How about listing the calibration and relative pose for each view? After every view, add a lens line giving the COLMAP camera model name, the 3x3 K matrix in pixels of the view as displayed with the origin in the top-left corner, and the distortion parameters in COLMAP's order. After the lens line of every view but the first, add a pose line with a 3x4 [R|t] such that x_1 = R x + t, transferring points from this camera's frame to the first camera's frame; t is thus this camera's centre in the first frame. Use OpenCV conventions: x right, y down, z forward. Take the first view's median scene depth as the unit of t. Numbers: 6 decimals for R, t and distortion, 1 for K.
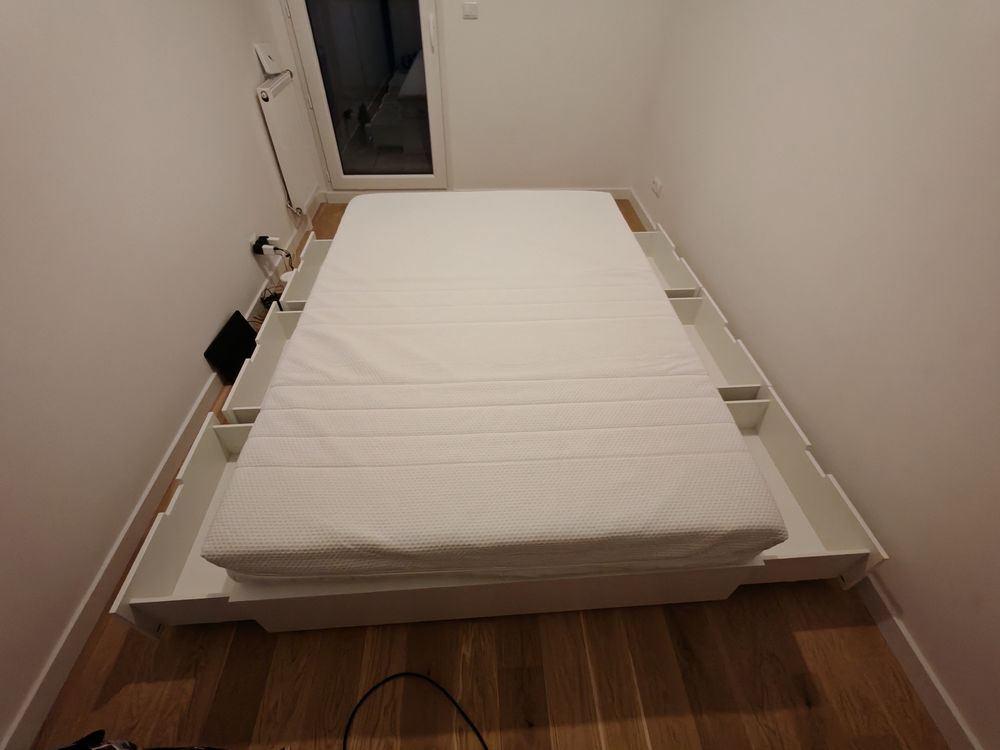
lens RADIAL K [[459.9, 0, 500.0], [0, 459.9, 375.0], [0, 0, 1]] dist [0.000880, 0.000227]
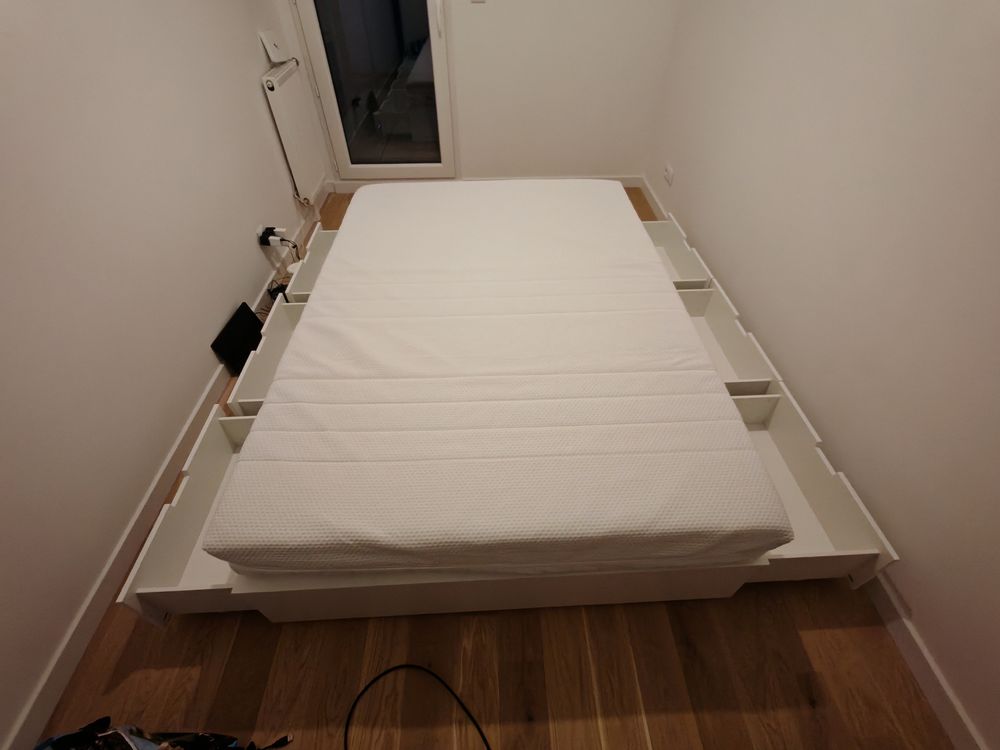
lens RADIAL K [[459.9, 0, 500.0], [0, 459.9, 375.0], [0, 0, 1]] dist [0.000880, 0.000227]
pose [[0.999670, 0.004578, -0.025258, 0.019797], [-0.003986, 0.999718, 0.023423, -0.010892], [0.025358, -0.023315, 0.999407, 0.011097]]
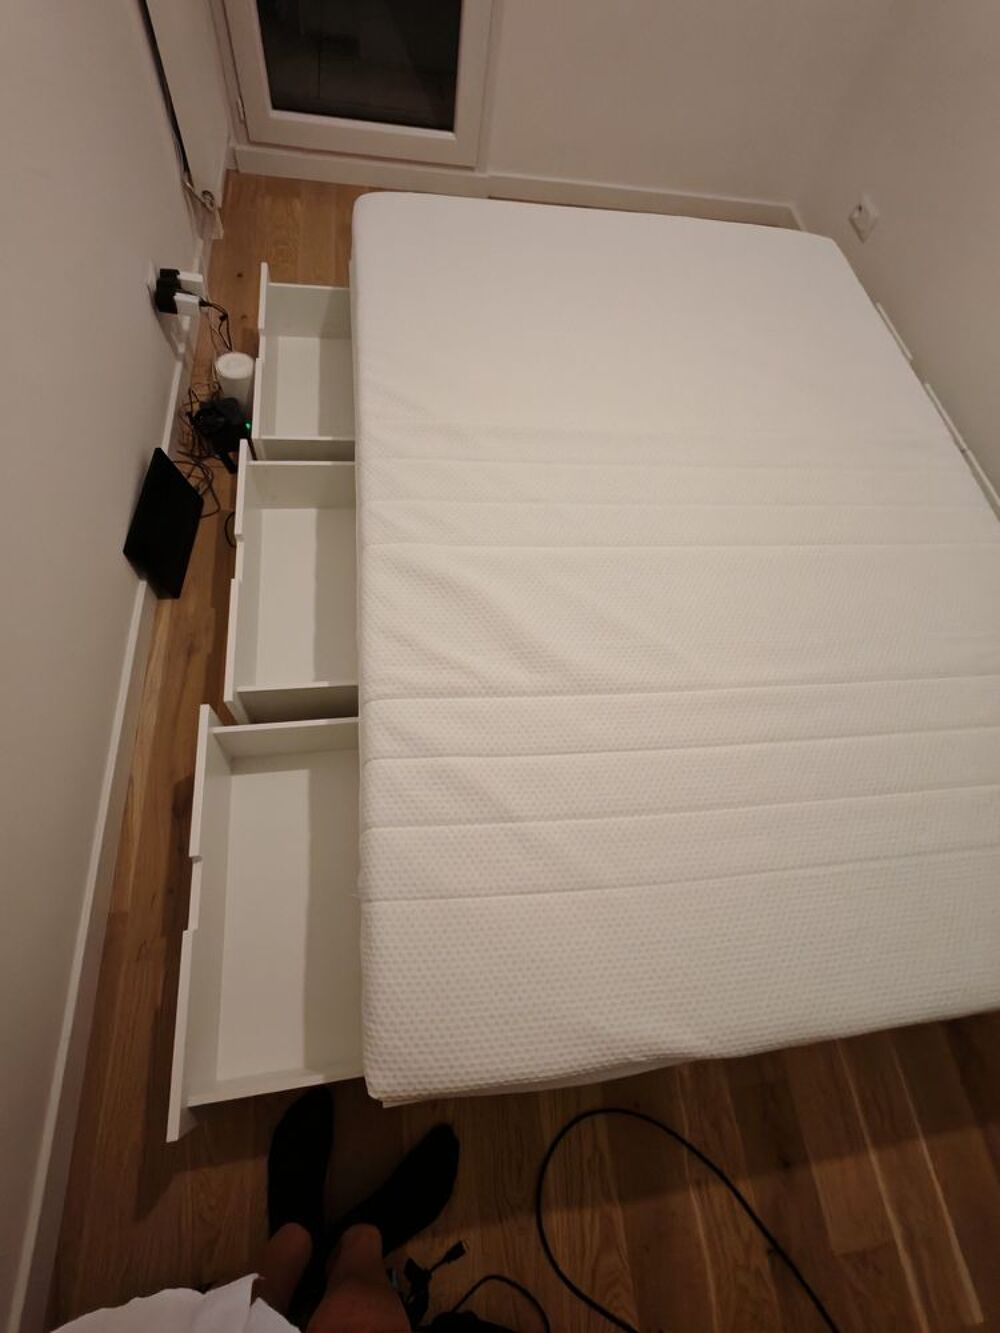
lens RADIAL K [[613.0, 0, 496.3], [0, 613.0, 668.1], [0, 0, 1]] dist [0.000880, 0.000227]
pose [[0.989093, 0.005103, 0.147206, -0.454360], [-0.054228, 0.941819, 0.331716, -0.236967], [-0.136949, -0.336081, 0.931823, 0.356741]]
